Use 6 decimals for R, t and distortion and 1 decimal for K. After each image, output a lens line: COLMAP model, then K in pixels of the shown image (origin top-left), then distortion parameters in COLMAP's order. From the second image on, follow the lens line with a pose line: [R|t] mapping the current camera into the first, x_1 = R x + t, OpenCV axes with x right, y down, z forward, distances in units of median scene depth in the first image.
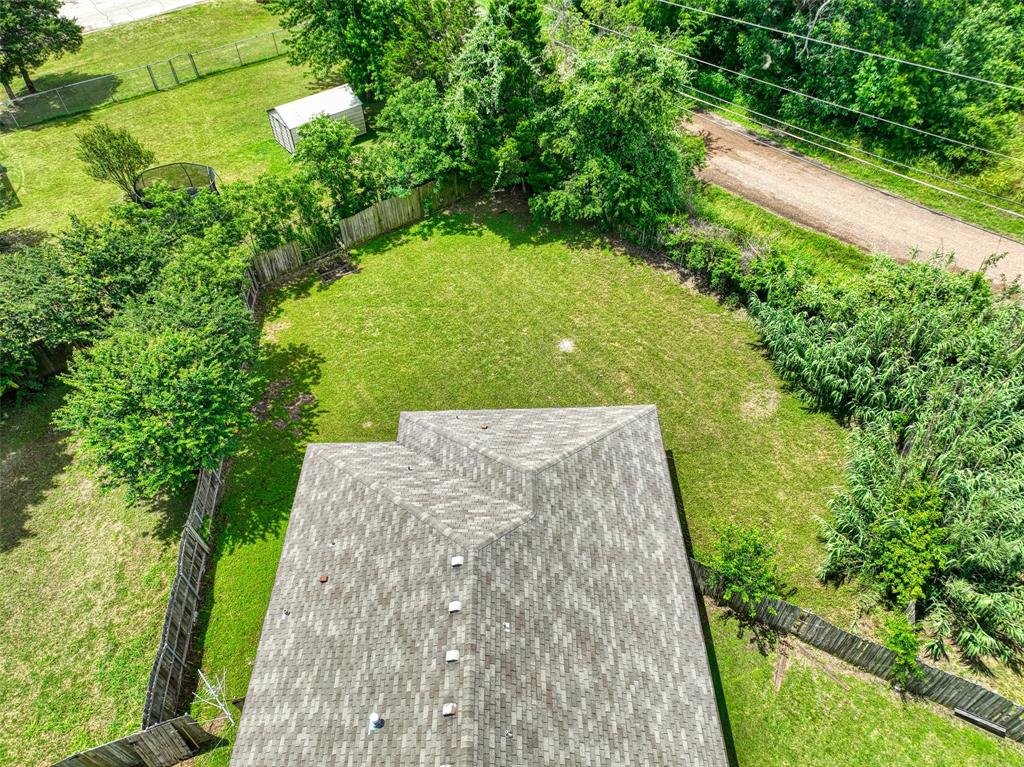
lens RADIAL K [[723.5, 0, 511.9], [0, 723.5, 383.0], [0, 0, 1]] dist [0.010852, 0.001516]
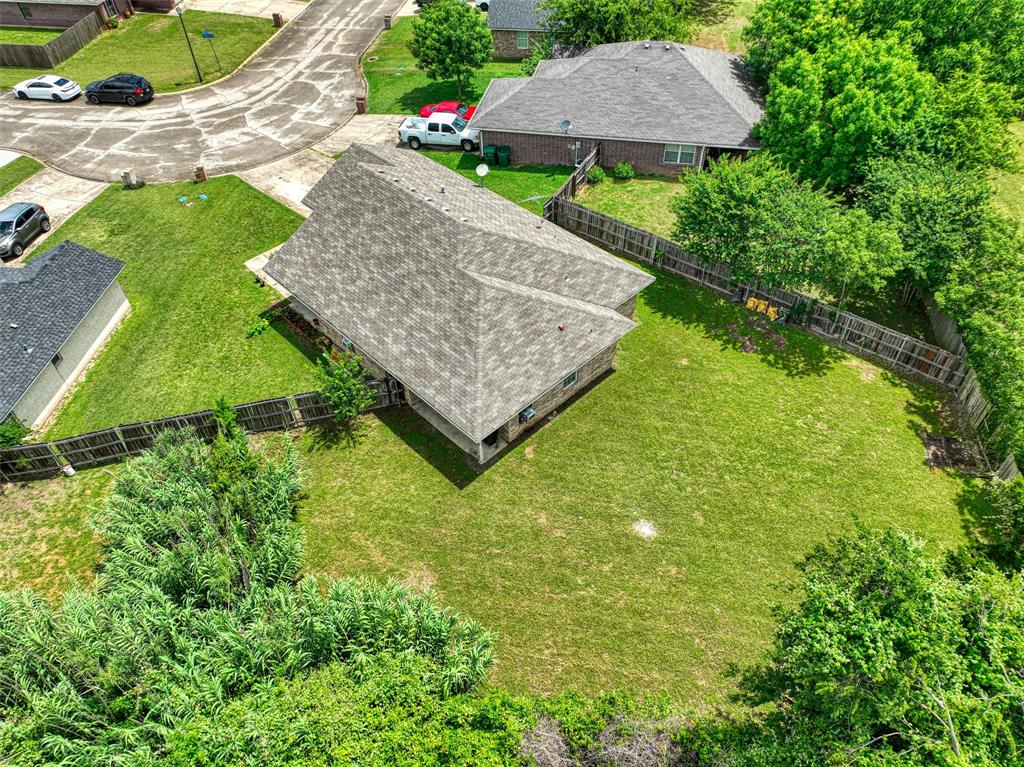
lens RADIAL K [[723.5, 0, 513.8], [0, 723.5, 383.1], [0, 0, 1]] dist [0.010852, 0.001516]
pose [[-0.724403, 0.519961, -0.452638, 0.454256], [-0.459756, 0.124859, 0.879224, -0.704046], [0.513678, 0.845015, 0.148608, 0.635688]]
